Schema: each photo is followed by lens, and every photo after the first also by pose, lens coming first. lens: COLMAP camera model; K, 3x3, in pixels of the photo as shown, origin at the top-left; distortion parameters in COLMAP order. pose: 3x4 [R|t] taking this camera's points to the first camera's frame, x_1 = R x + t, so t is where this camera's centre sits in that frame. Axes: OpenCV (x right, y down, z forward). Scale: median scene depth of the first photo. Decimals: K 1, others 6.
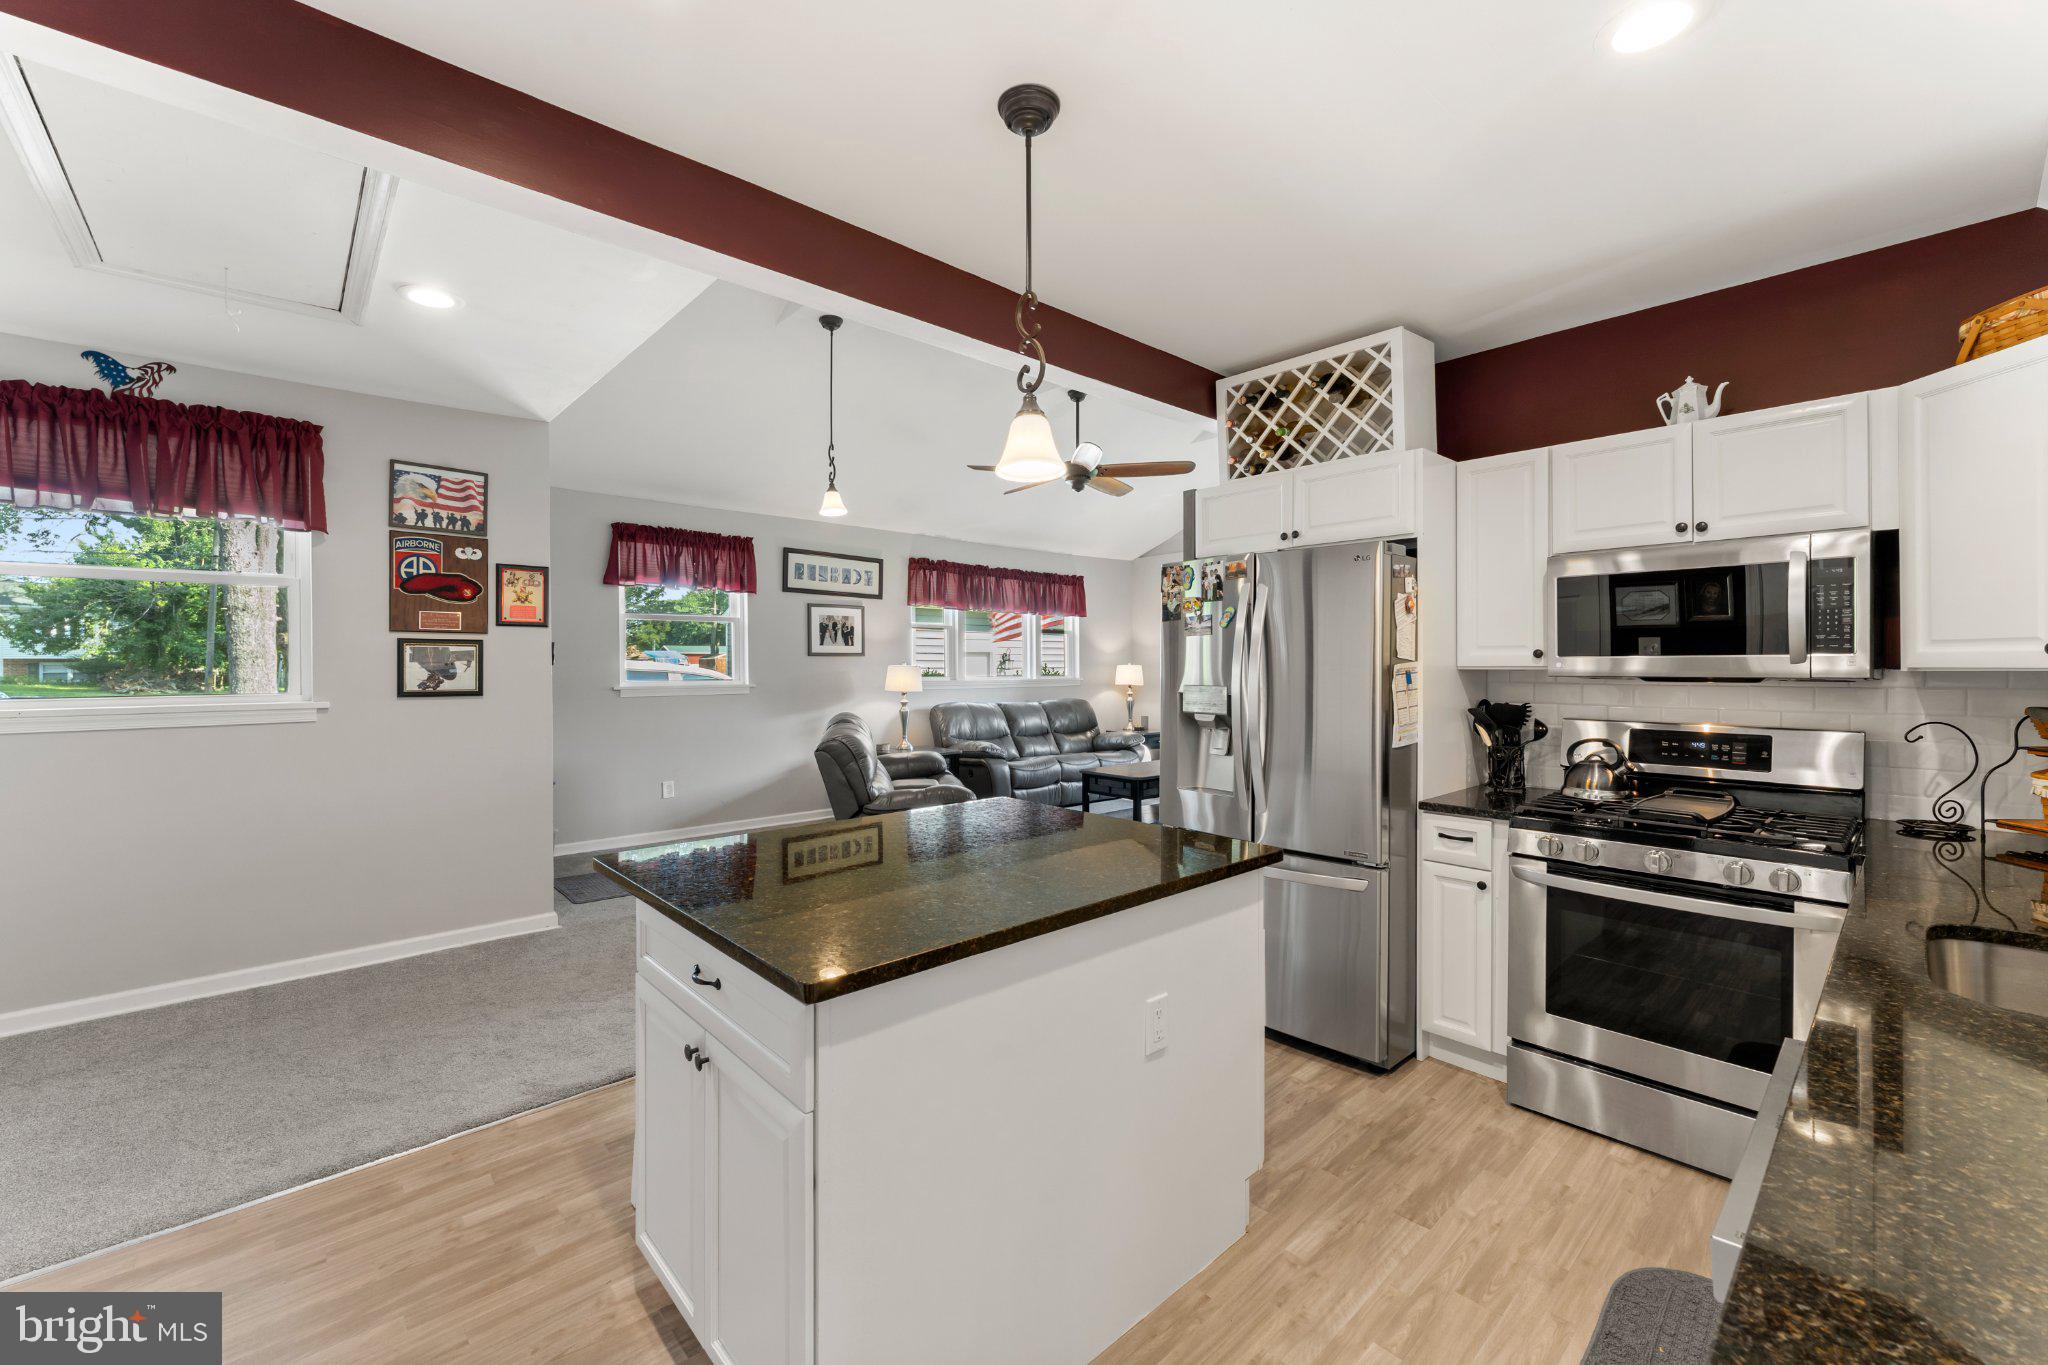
lens RADIAL K [[827.5, 0, 1018.7], [0, 827.5, 668.9], [0, 0, 1]] dist [-0.001888, -0.000317]
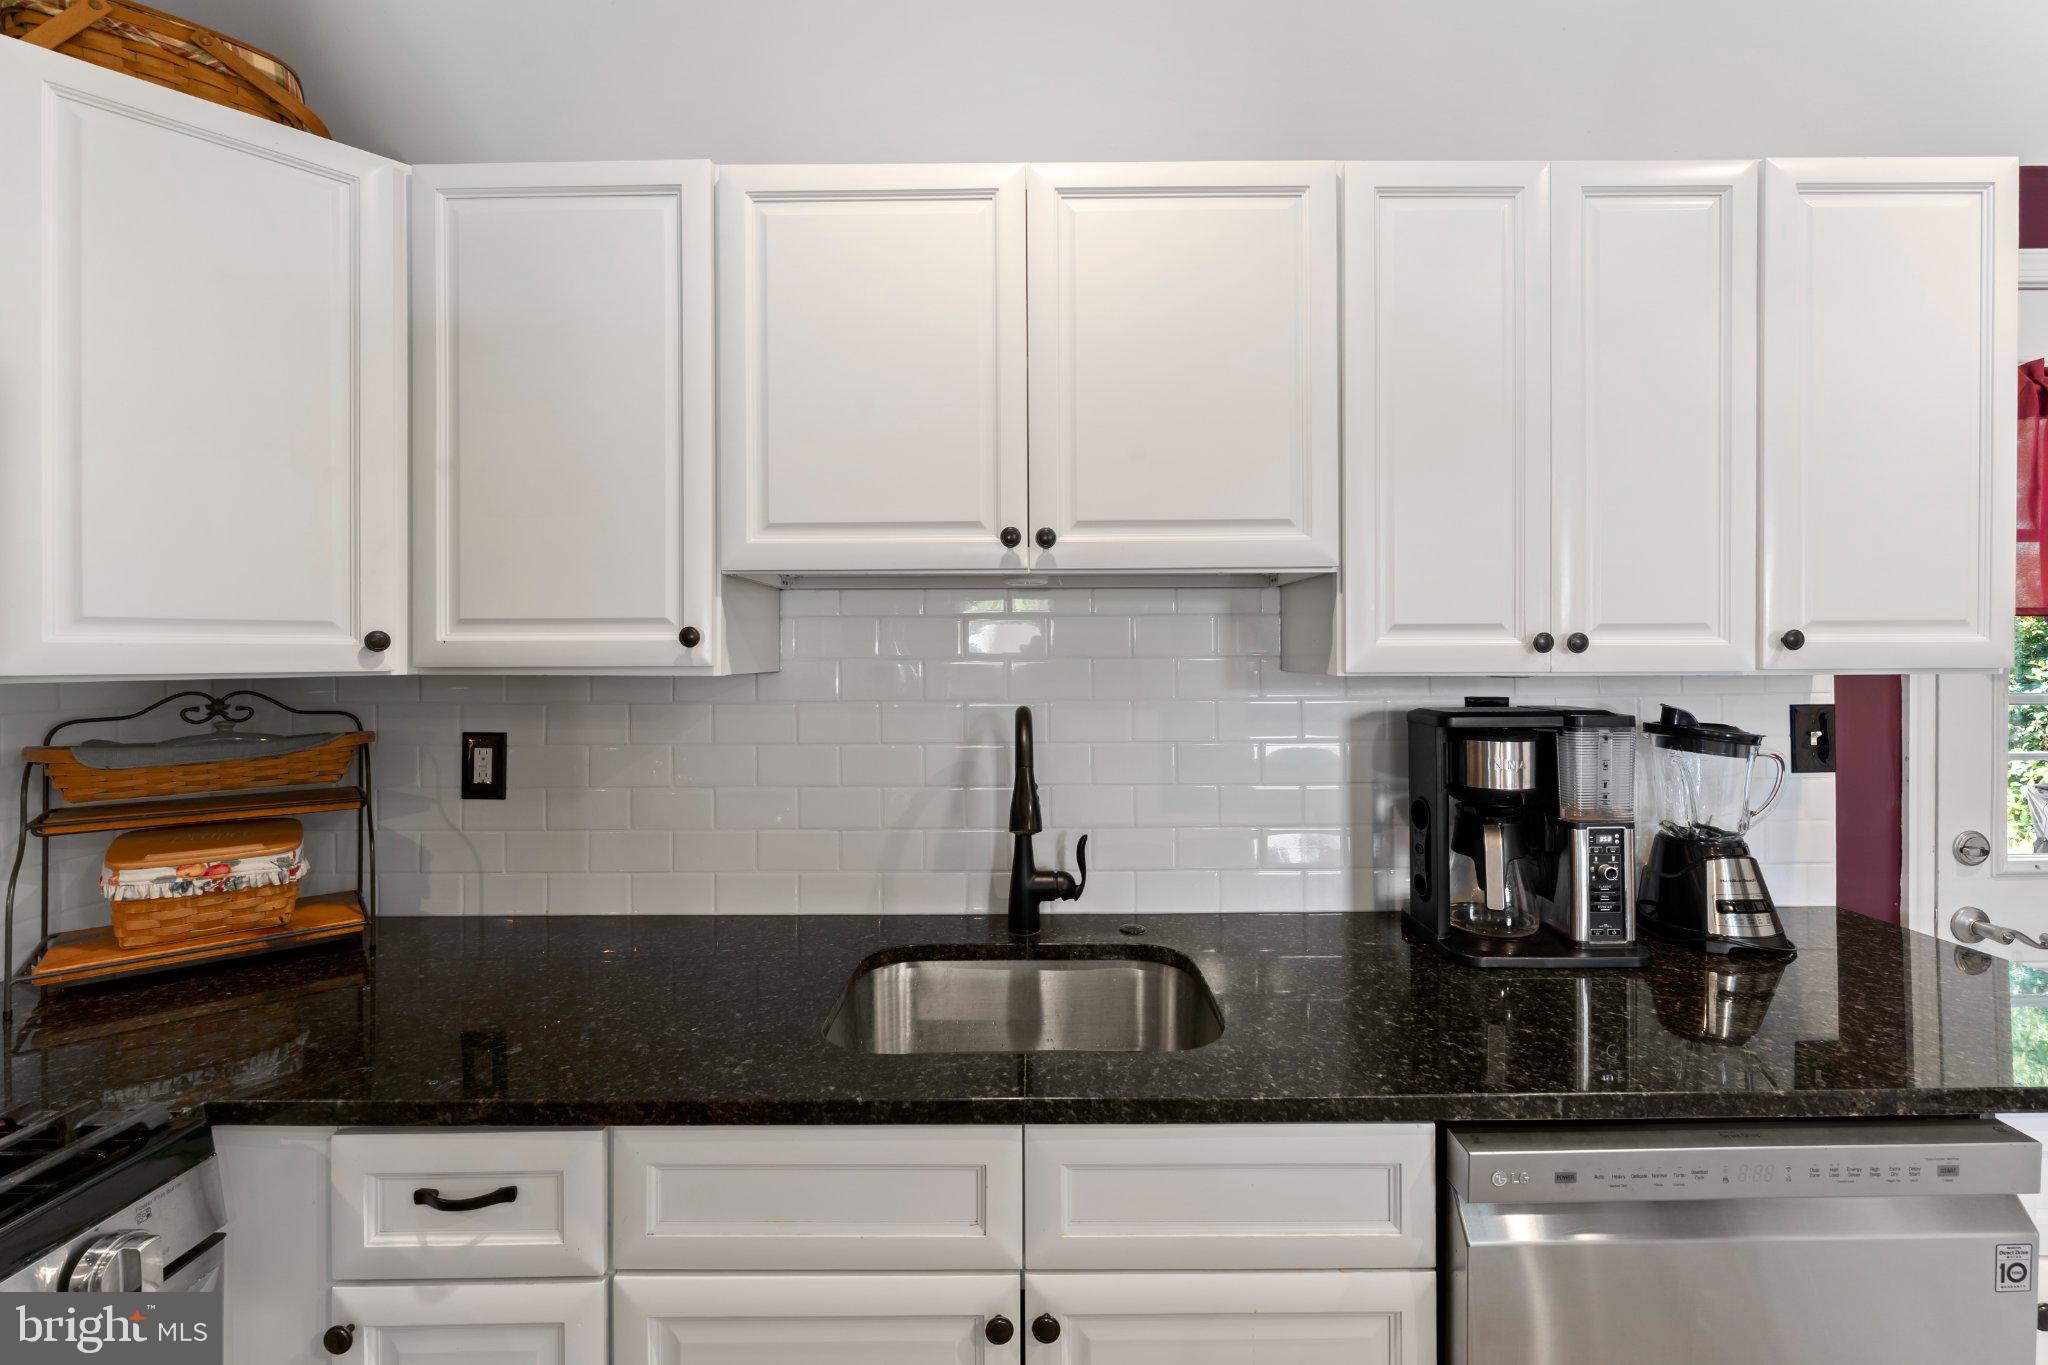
lens RADIAL K [[840.4, 0, 1028.6], [0, 840.4, 653.6], [0, 0, 1]] dist [-0.000455, 0.000036]
pose [[-0.739534, 0.014790, 0.672956, 0.208473], [0.013931, 0.999881, -0.006665, -0.001498], [-0.672975, 0.004446, -0.739652, 0.539625]]
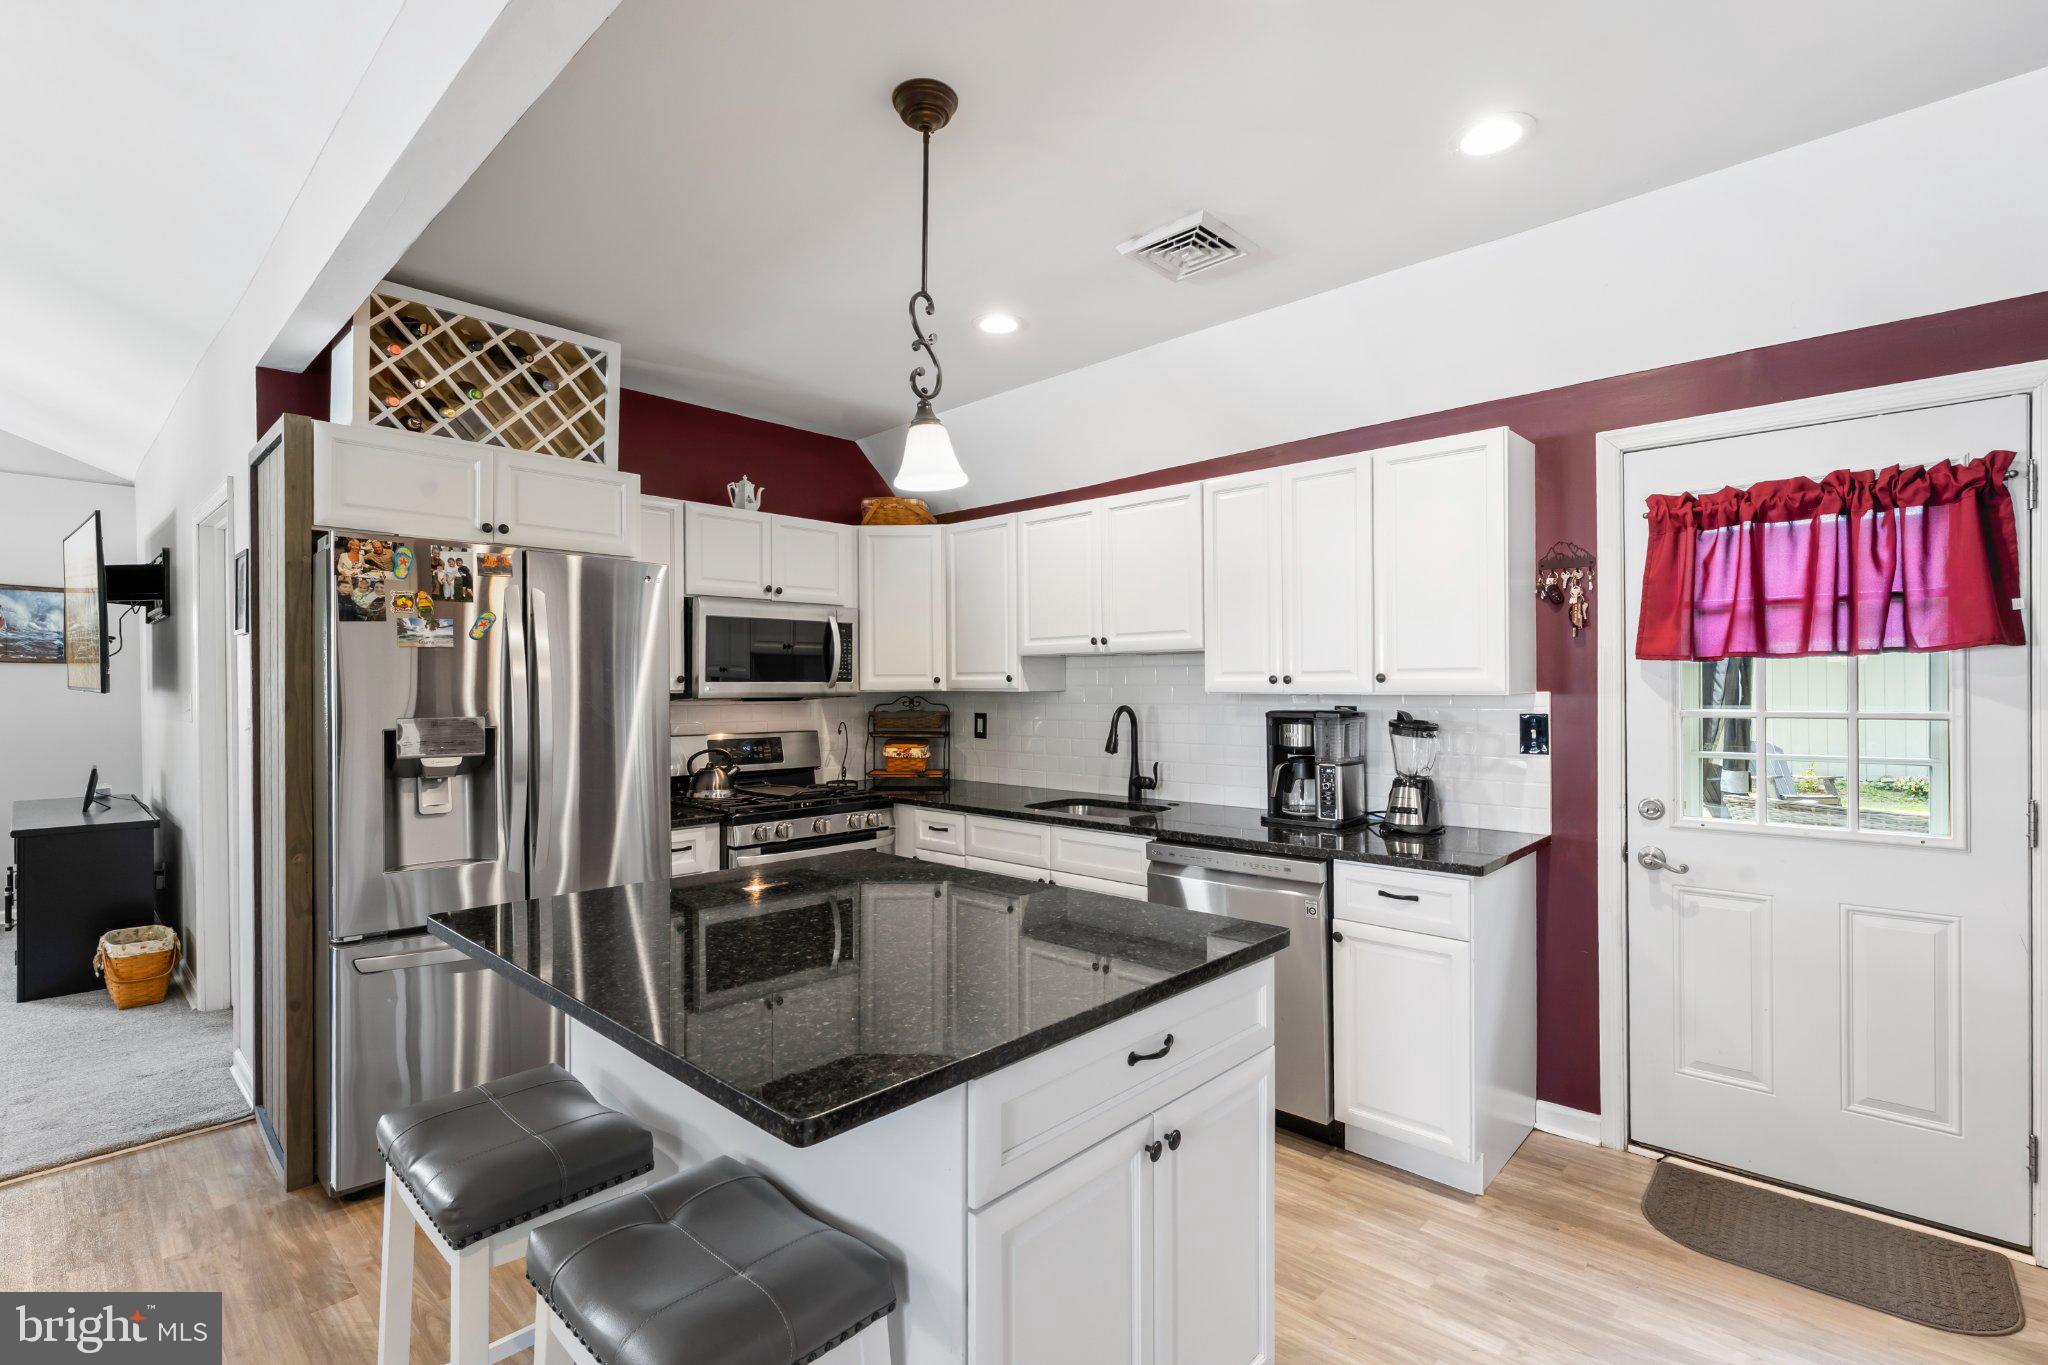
lens RADIAL K [[932.4, 0, 1012.9], [0, 932.4, 689.2], [0, 0, 1]] dist [0.002693, -0.000229]
pose [[-0.073328, 0.002827, 0.997304, -0.504942], [0.011394, 0.999933, -0.001997, 0.002373], [-0.997243, 0.011216, -0.073356, 0.463919]]
